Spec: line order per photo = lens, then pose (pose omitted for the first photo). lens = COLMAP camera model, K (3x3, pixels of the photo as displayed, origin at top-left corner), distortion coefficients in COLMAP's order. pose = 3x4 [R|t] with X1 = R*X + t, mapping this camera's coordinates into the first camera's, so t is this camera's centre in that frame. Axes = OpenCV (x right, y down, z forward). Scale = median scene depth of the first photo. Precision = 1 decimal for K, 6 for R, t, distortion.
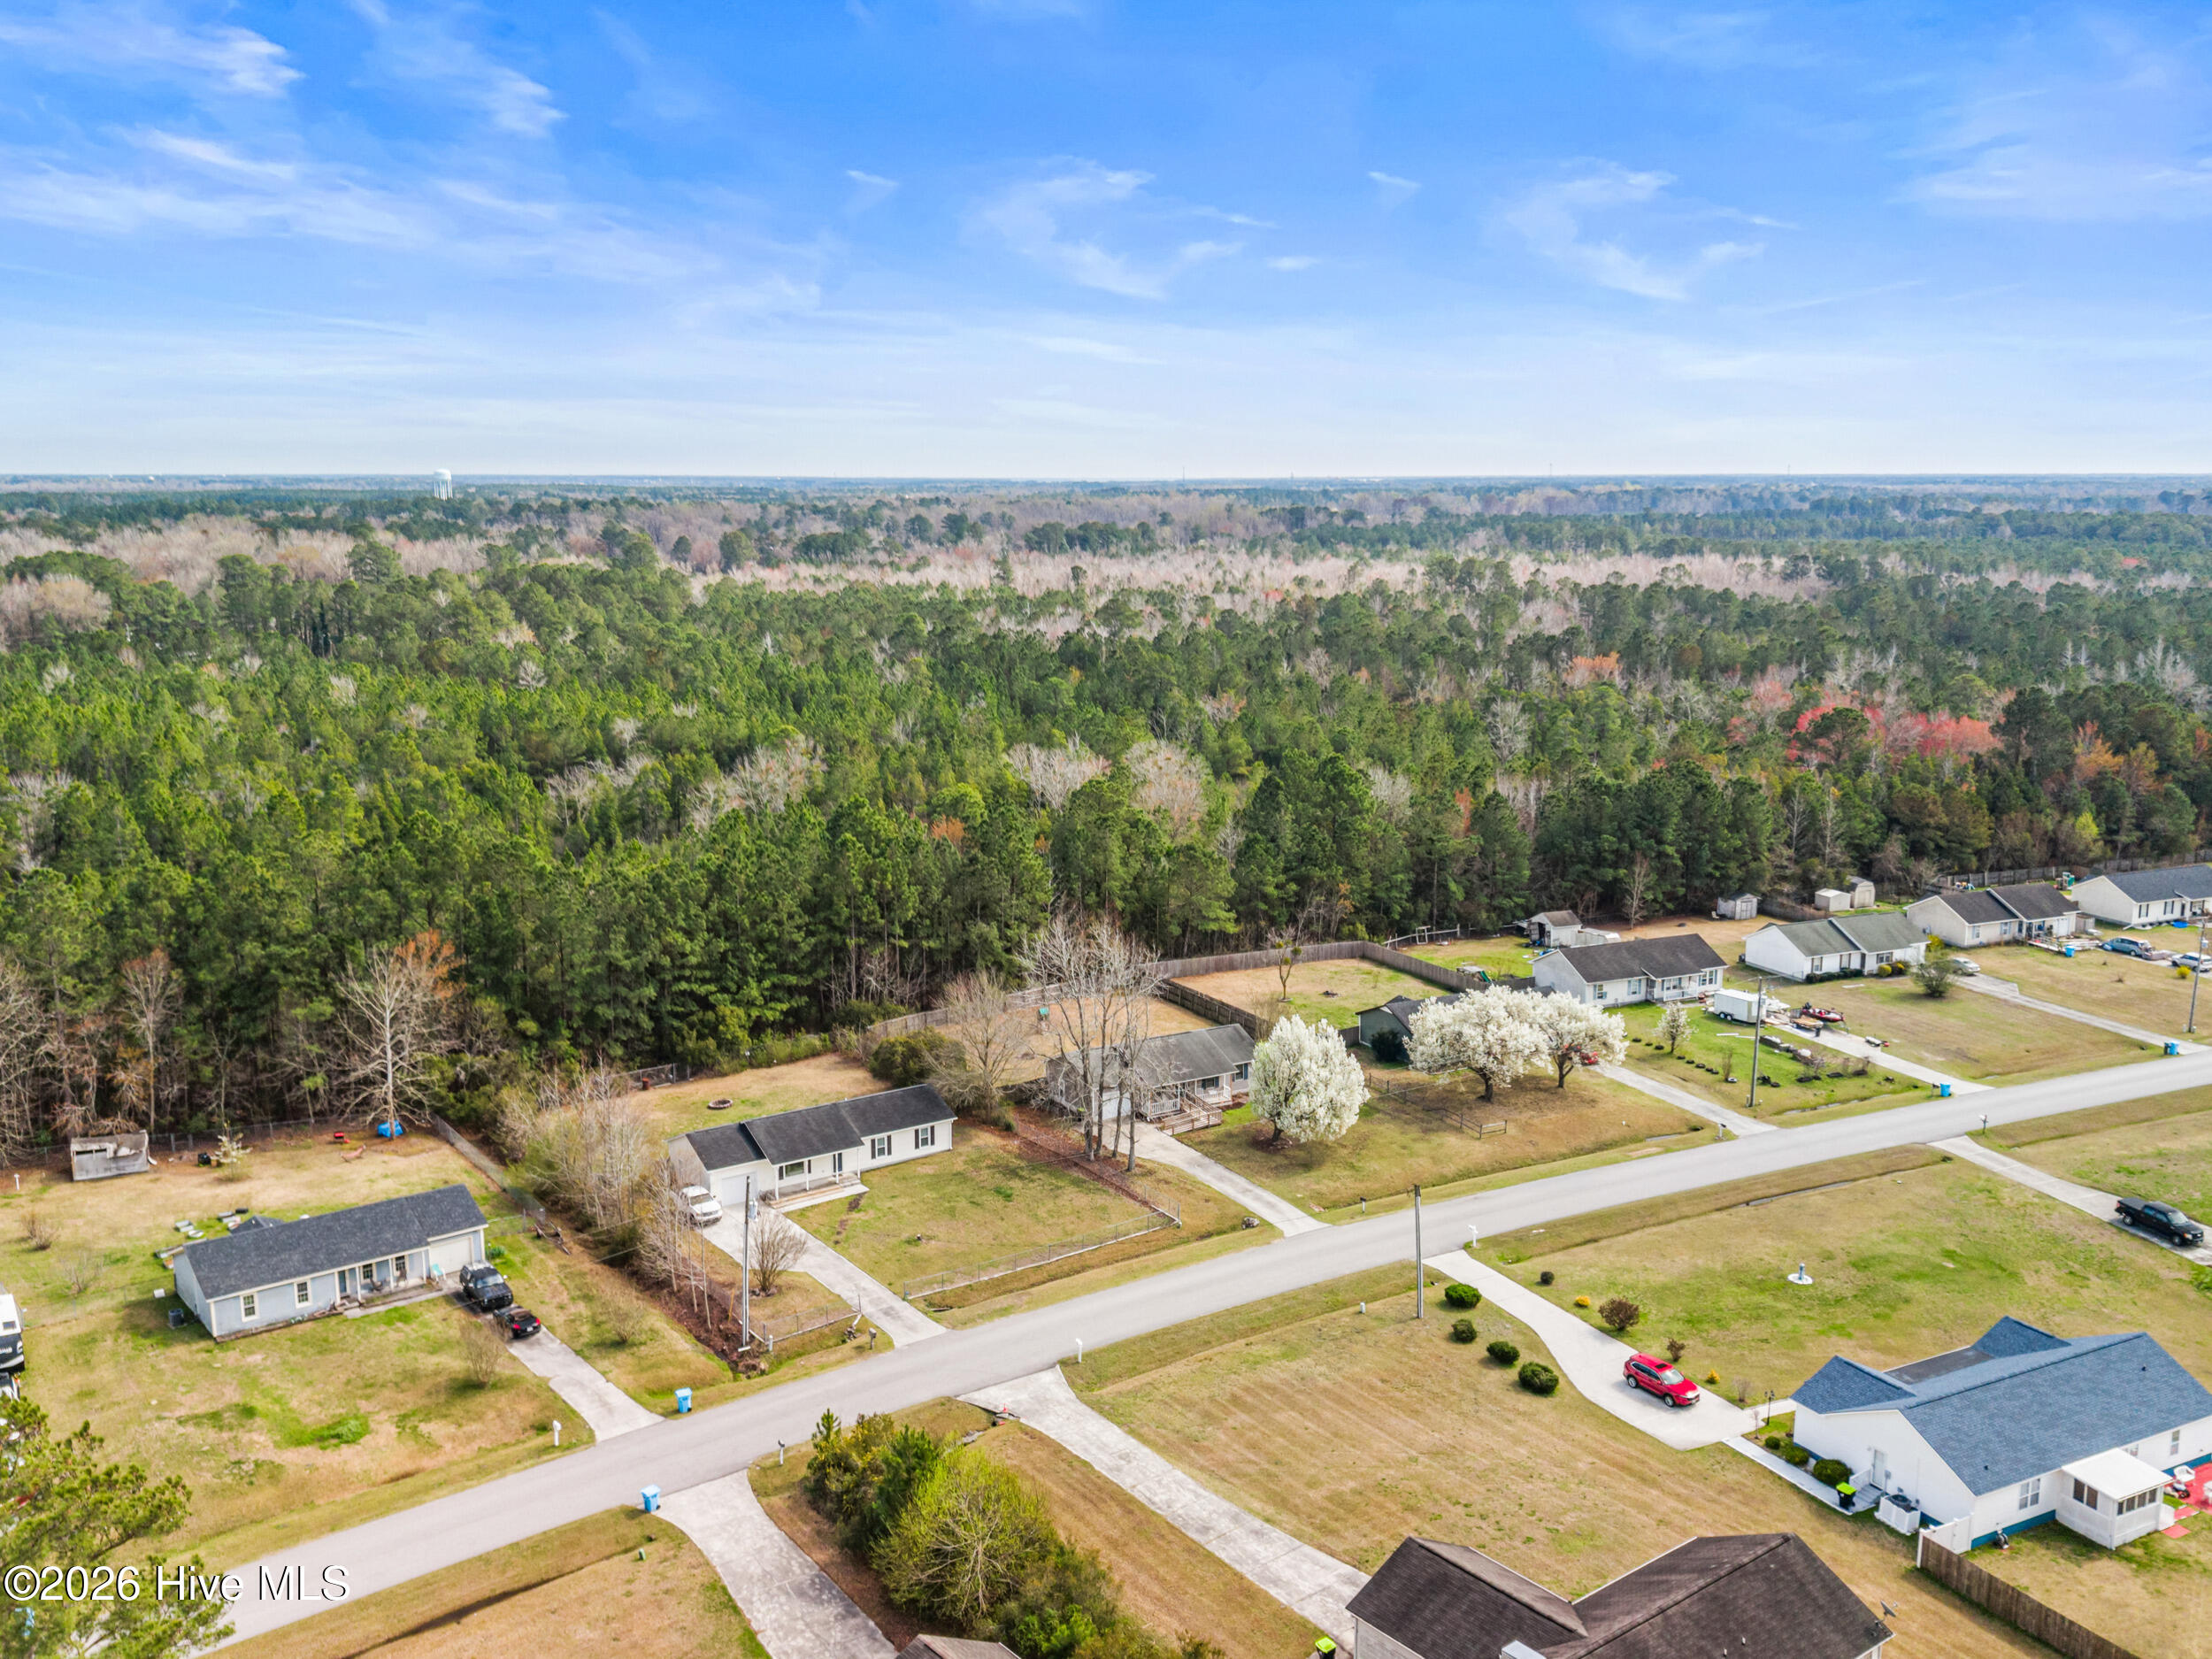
lens RADIAL K [[1986.9, 0, 1060.9], [0, 1986.9, 858.9], [0, 0, 1]] dist [0.144189, -0.394703]
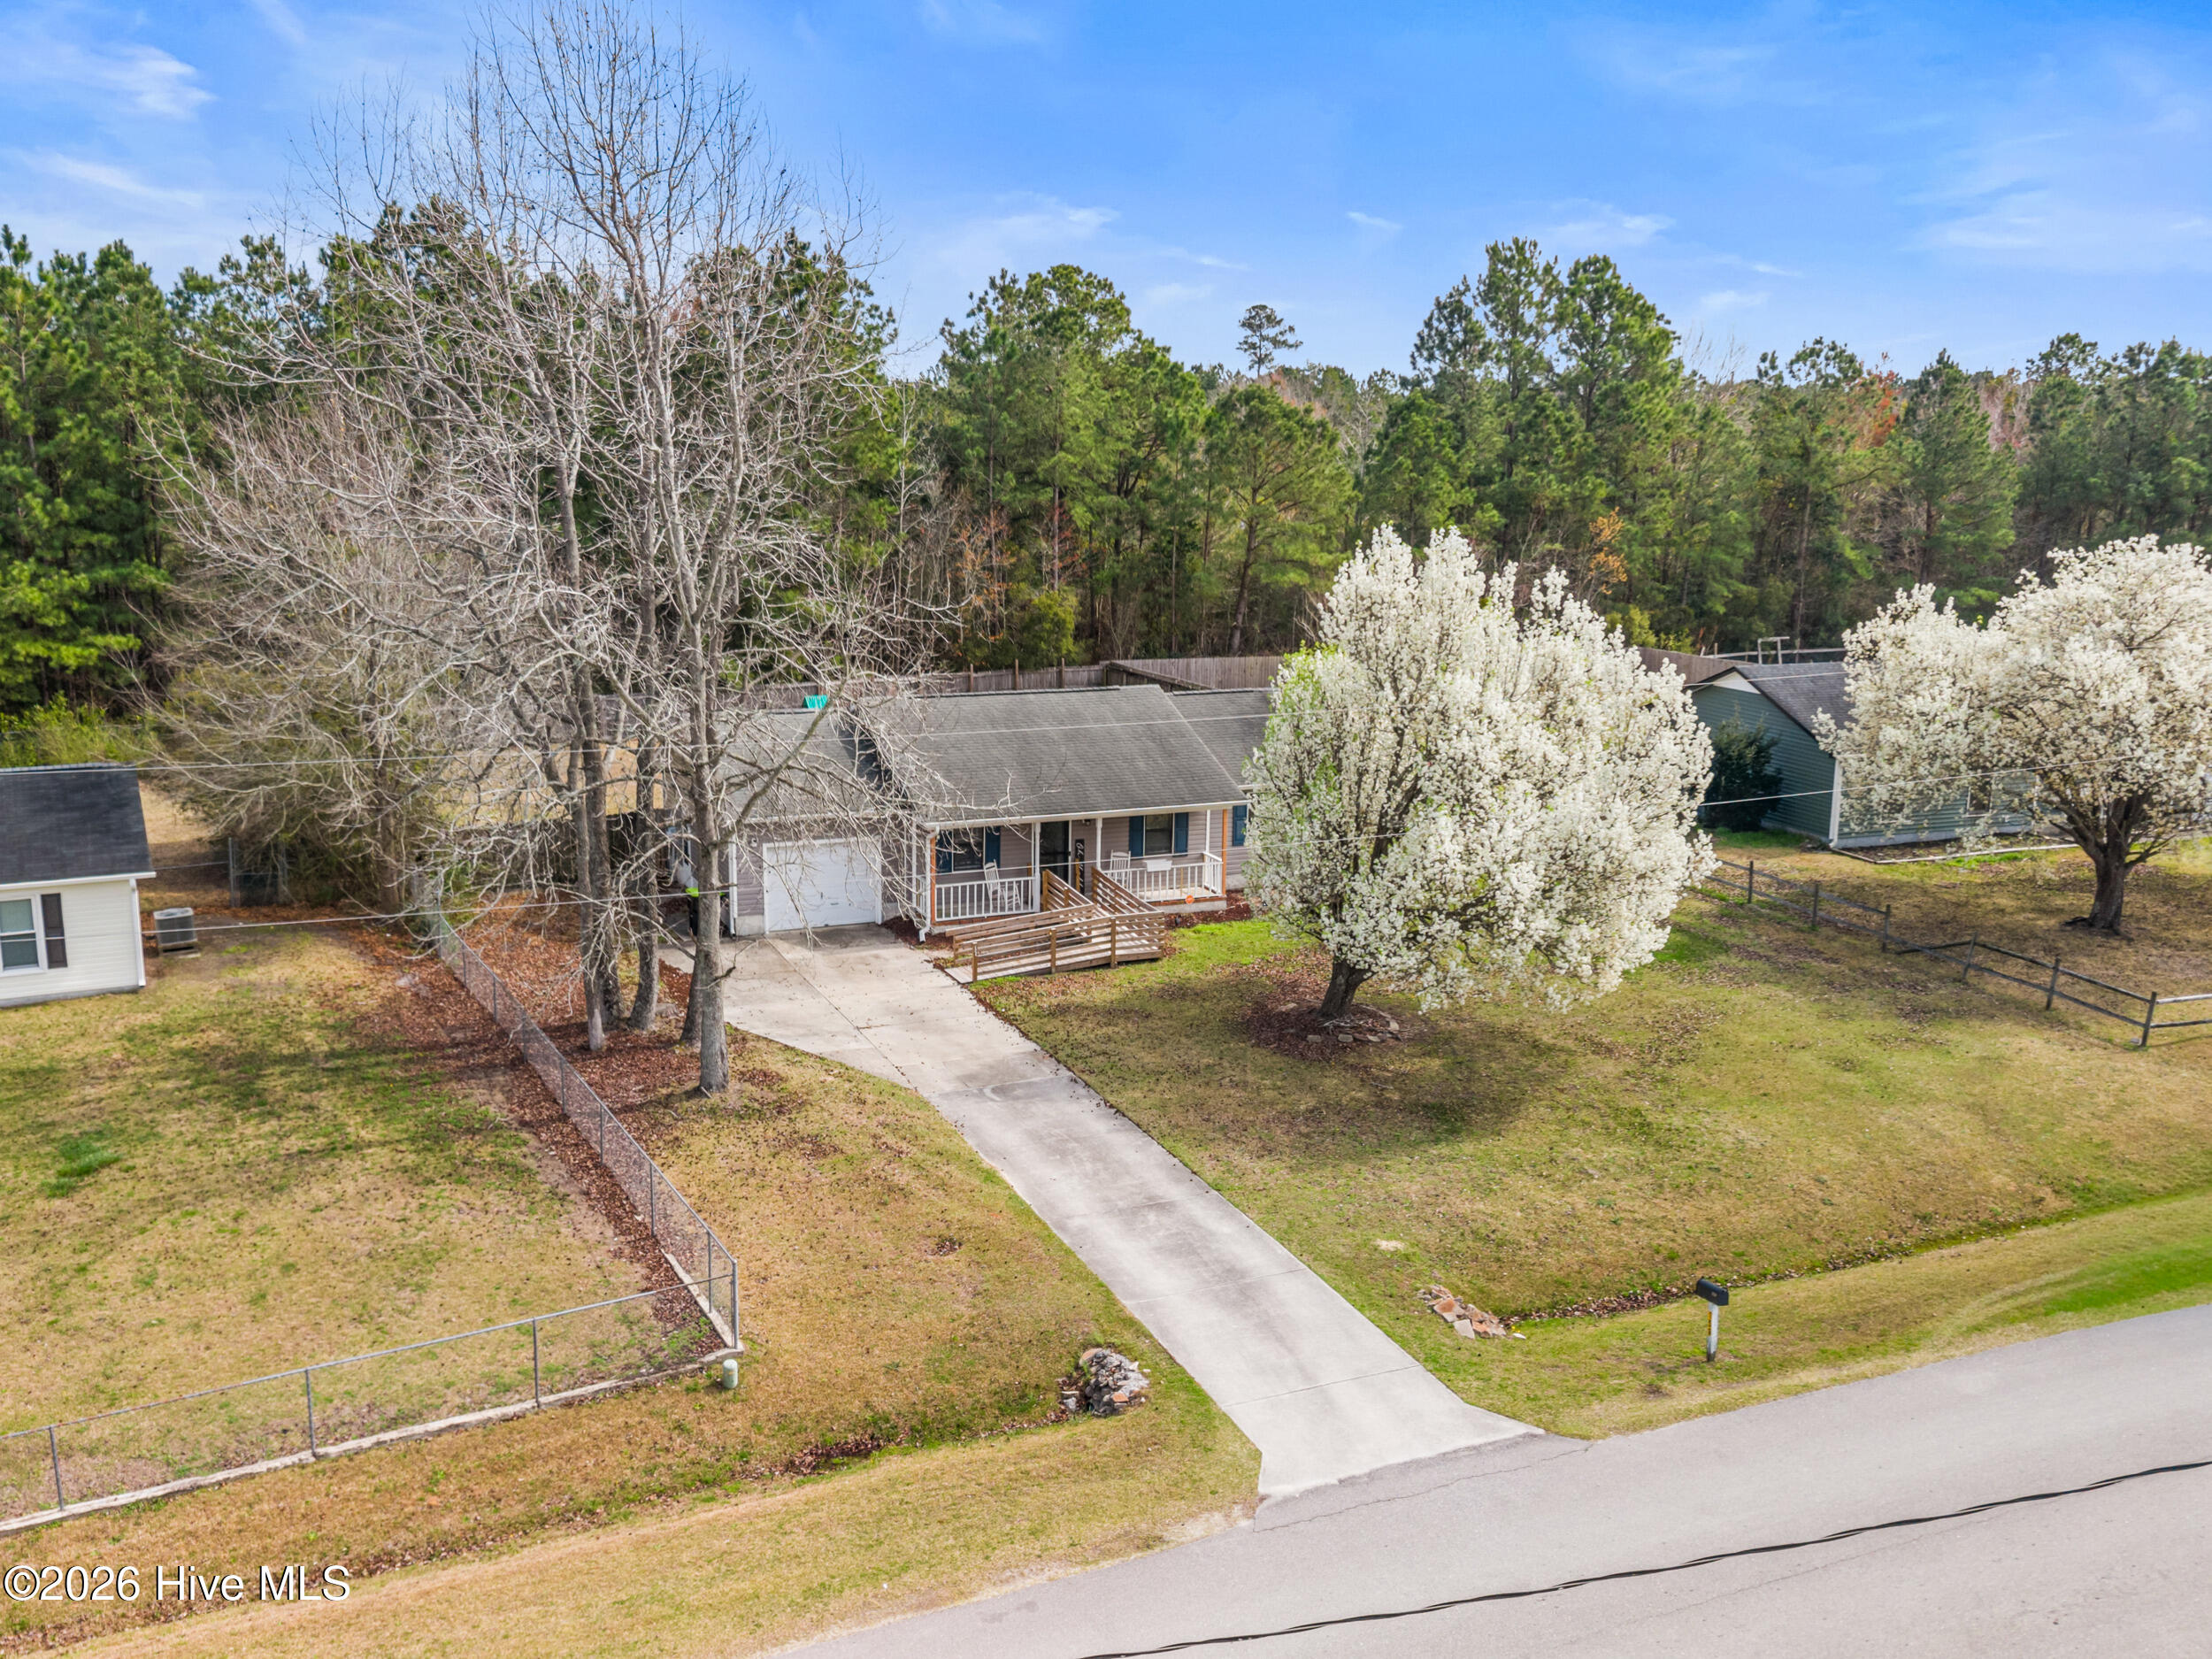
lens RADIAL K [[1986.9, 0, 1060.9], [0, 1986.9, 858.9], [0, 0, 1]] dist [0.144189, -0.394703]
pose [[0.993248, 0.042367, -0.107993, 0.097190], [-0.040456, 0.998985, 0.019832, 0.114547], [0.108723, -0.015329, 0.993954, 0.721975]]
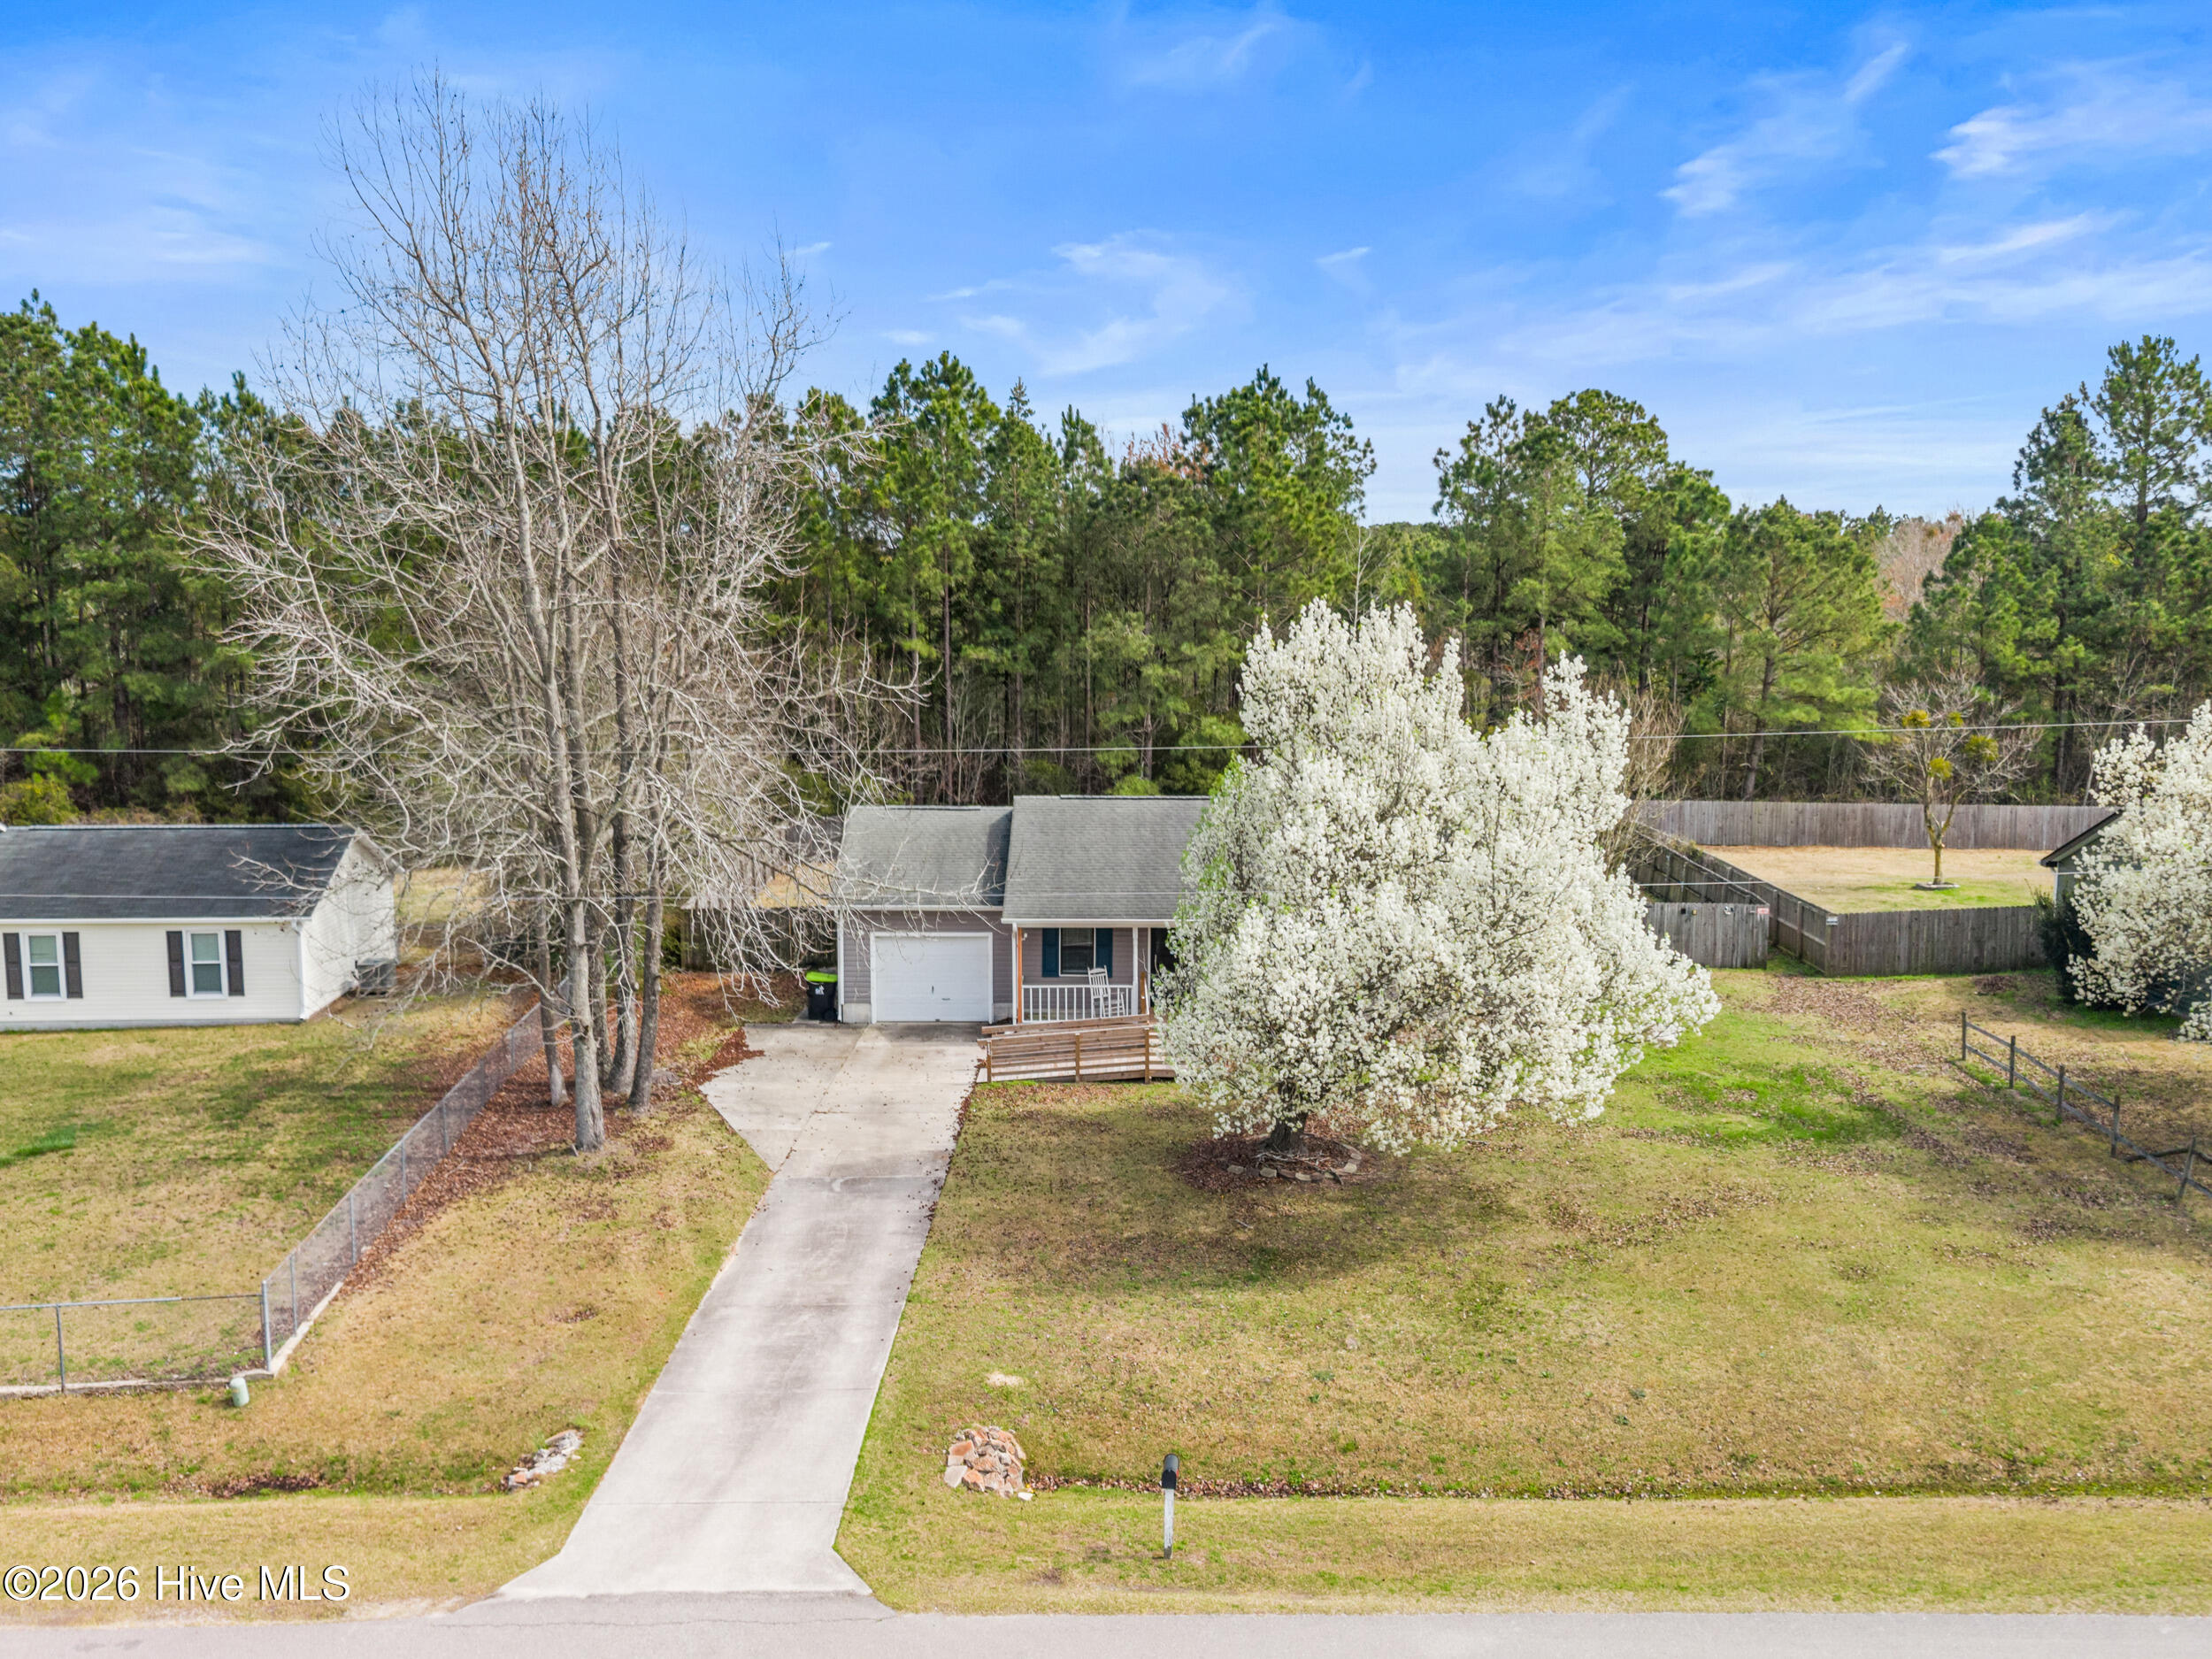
lens RADIAL K [[1990.7, 0, 1106.0], [0, 1990.7, 829.5], [0, 0, 1]] dist [0.080949, -0.182028]
pose [[0.866078, 0.068362, -0.495213, 0.198081], [-0.106103, 0.993174, -0.048461, 0.115442], [0.488520, 0.094514, 0.867419, 0.770615]]
